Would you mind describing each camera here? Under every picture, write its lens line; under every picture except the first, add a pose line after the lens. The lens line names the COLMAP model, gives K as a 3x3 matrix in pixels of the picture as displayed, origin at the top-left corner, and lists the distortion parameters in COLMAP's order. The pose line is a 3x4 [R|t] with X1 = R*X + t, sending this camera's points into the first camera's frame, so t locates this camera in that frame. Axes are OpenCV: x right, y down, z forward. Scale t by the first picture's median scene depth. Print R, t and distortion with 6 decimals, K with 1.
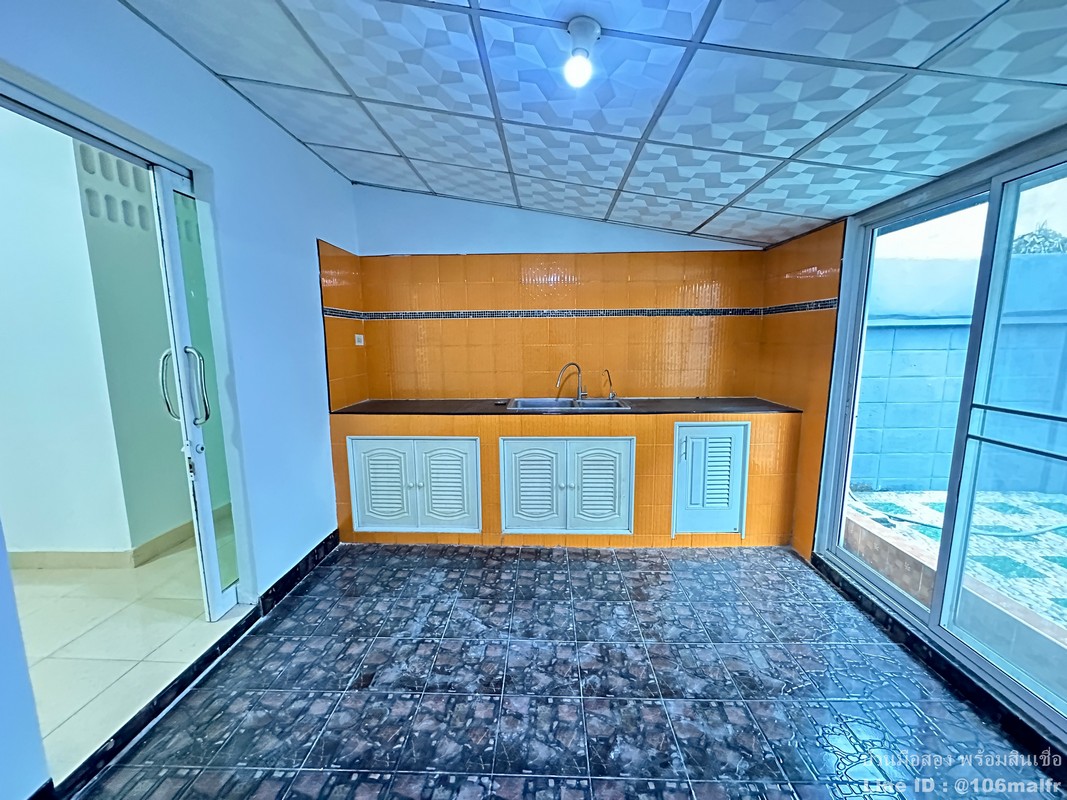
lens RADIAL K [[425.0, 0, 535.1], [0, 425.0, 400.2], [0, 0, 1]] dist [-0.001593, -0.000215]
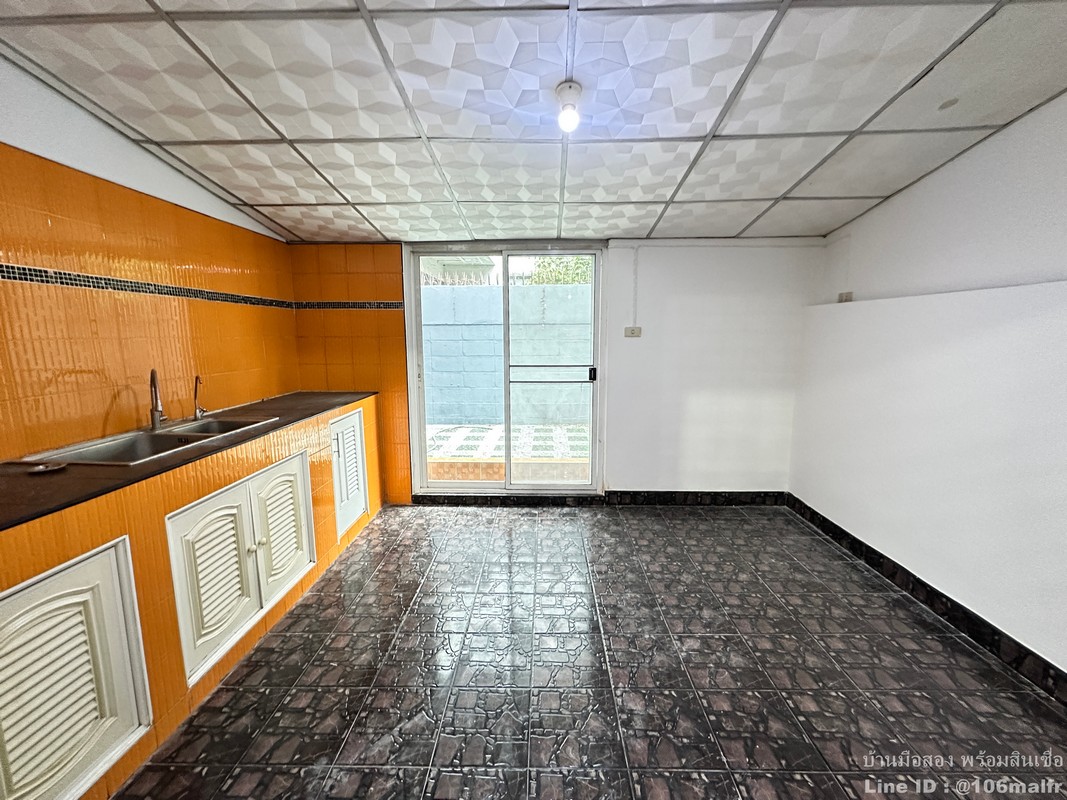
lens RADIAL K [[425.0, 0, 535.1], [0, 425.0, 400.2], [0, 0, 1]] dist [-0.001593, -0.000215]
pose [[0.002135, -0.145603, 0.989341, -0.648113], [0.144773, 0.978965, 0.143764, -0.068046], [-0.989463, 0.142923, 0.023170, 0.592855]]
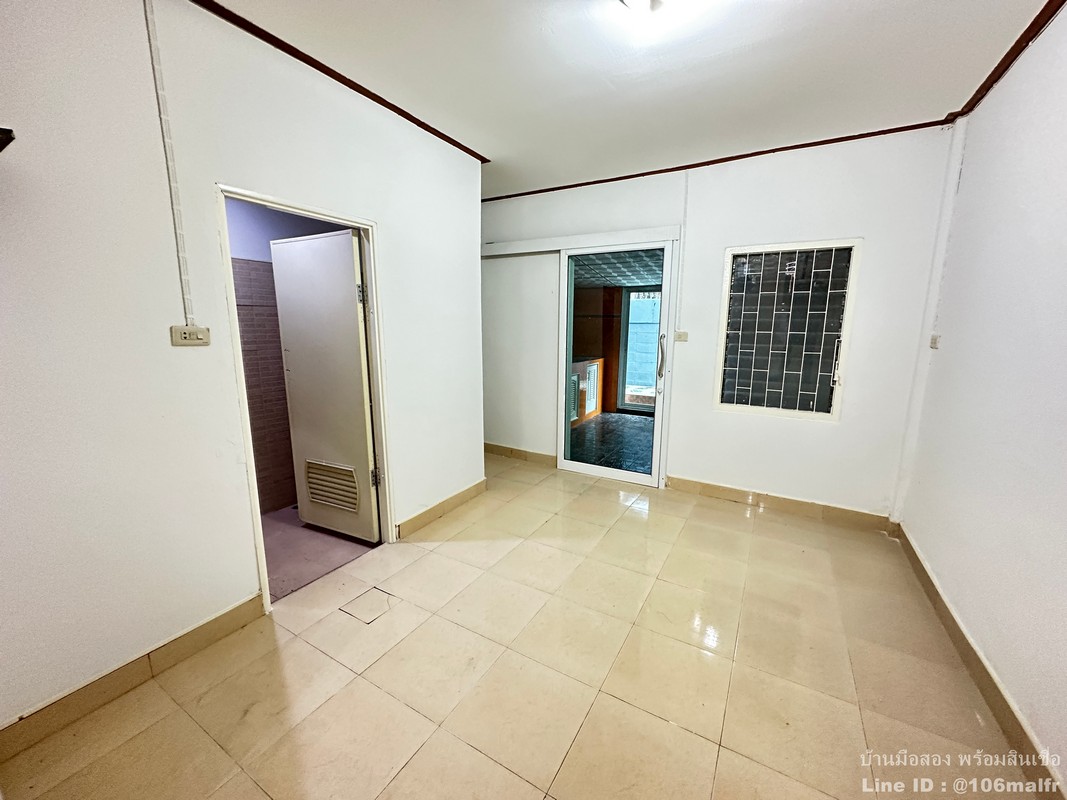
lens RADIAL K [[425.0, 0, 535.1], [0, 425.0, 400.2], [0, 0, 1]] dist [-0.001593, -0.000215]
pose [[0.474425, -0.143980, 0.868441, -2.046420], [0.115003, 0.988216, 0.101012, -0.022126], [-0.872751, 0.051951, 0.485393, 0.160294]]
